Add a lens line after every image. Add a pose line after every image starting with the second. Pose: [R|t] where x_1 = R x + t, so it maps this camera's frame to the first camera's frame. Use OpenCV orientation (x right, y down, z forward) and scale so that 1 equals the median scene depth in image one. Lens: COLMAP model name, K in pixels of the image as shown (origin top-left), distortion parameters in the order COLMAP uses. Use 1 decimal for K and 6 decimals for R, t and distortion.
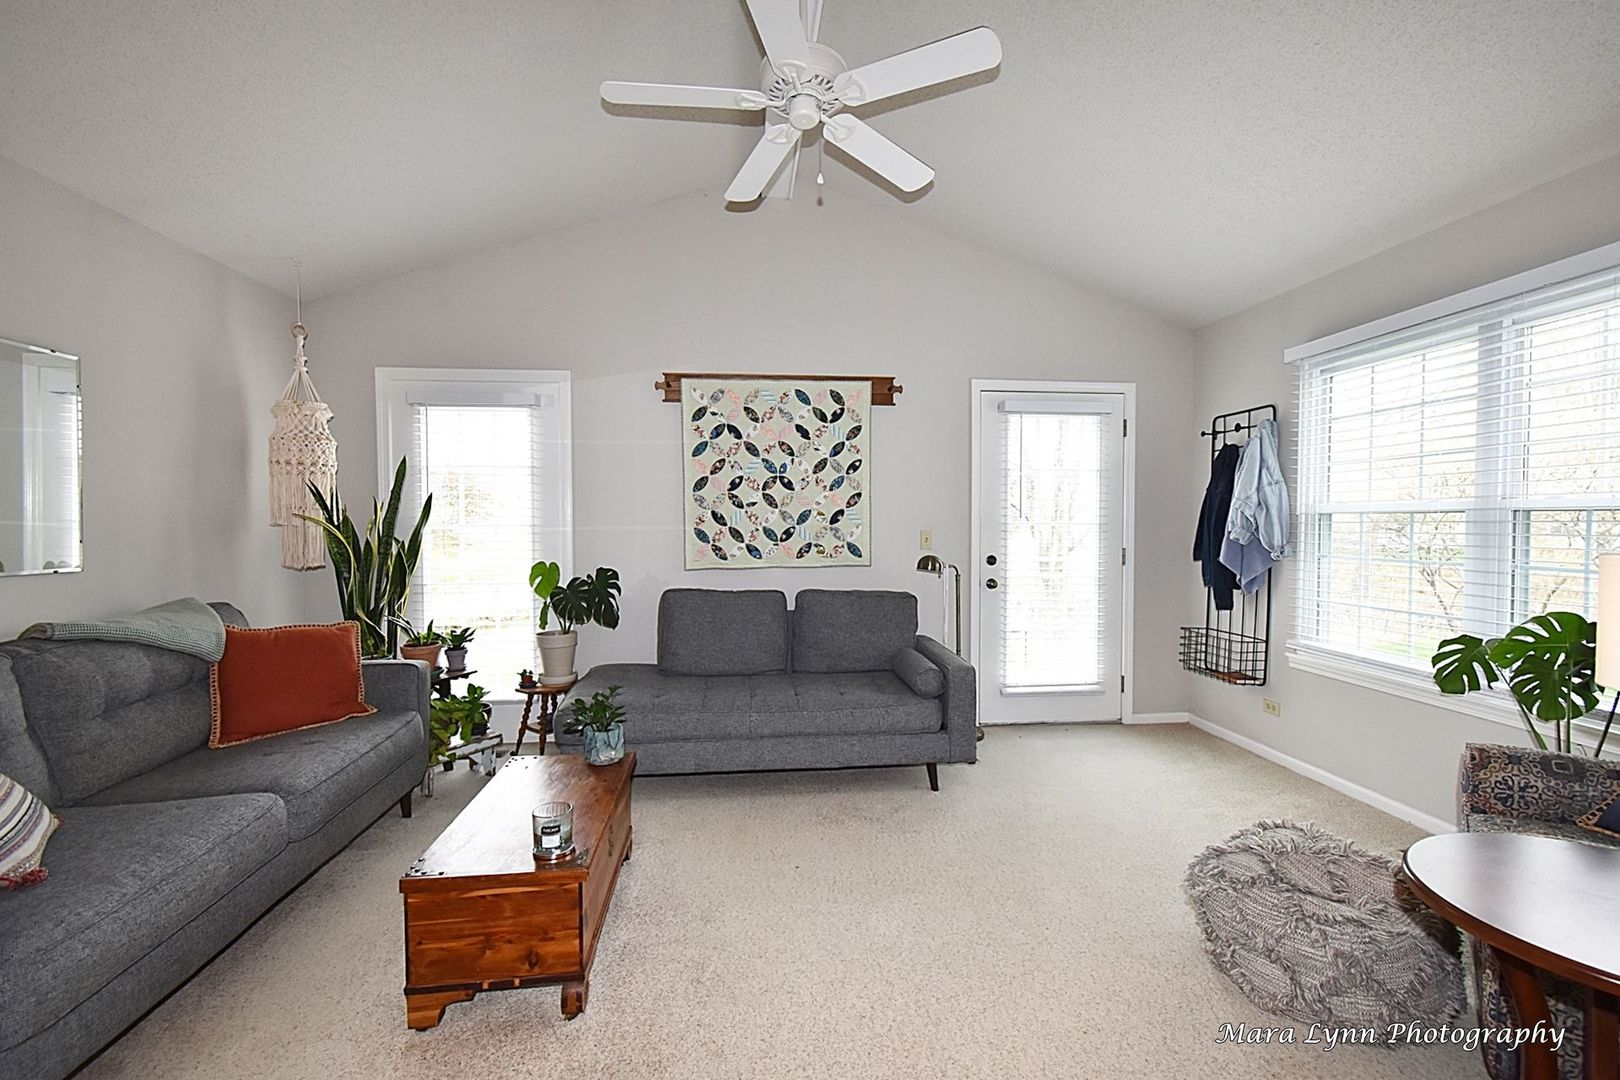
lens RADIAL K [[719.3, 0, 820.8], [0, 719.3, 542.7], [0, 0, 1]] dist [0.005472, 0.000137]
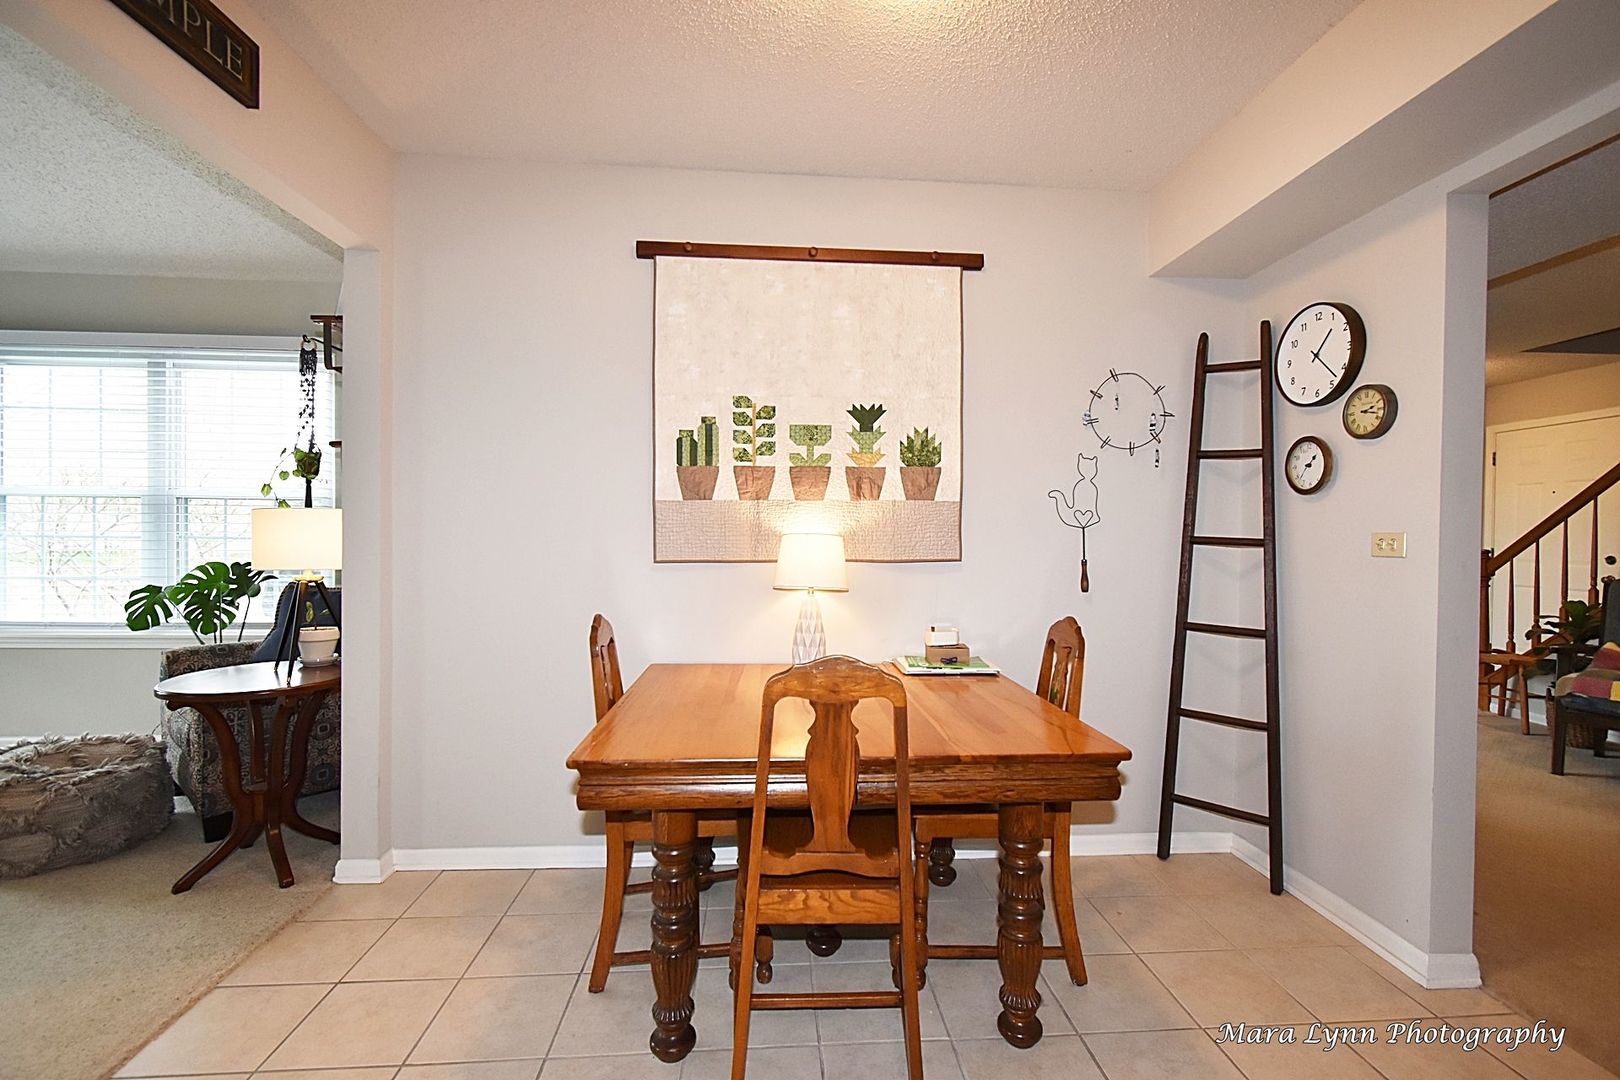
lens RADIAL K [[719.3, 0, 820.8], [0, 719.3, 542.7], [0, 0, 1]] dist [0.005472, 0.000137]
pose [[0.035188, -0.012036, 0.999308, -0.453878], [0.020717, 0.999721, 0.011312, 0.059279], [-0.999166, 0.020305, 0.035428, -0.340276]]
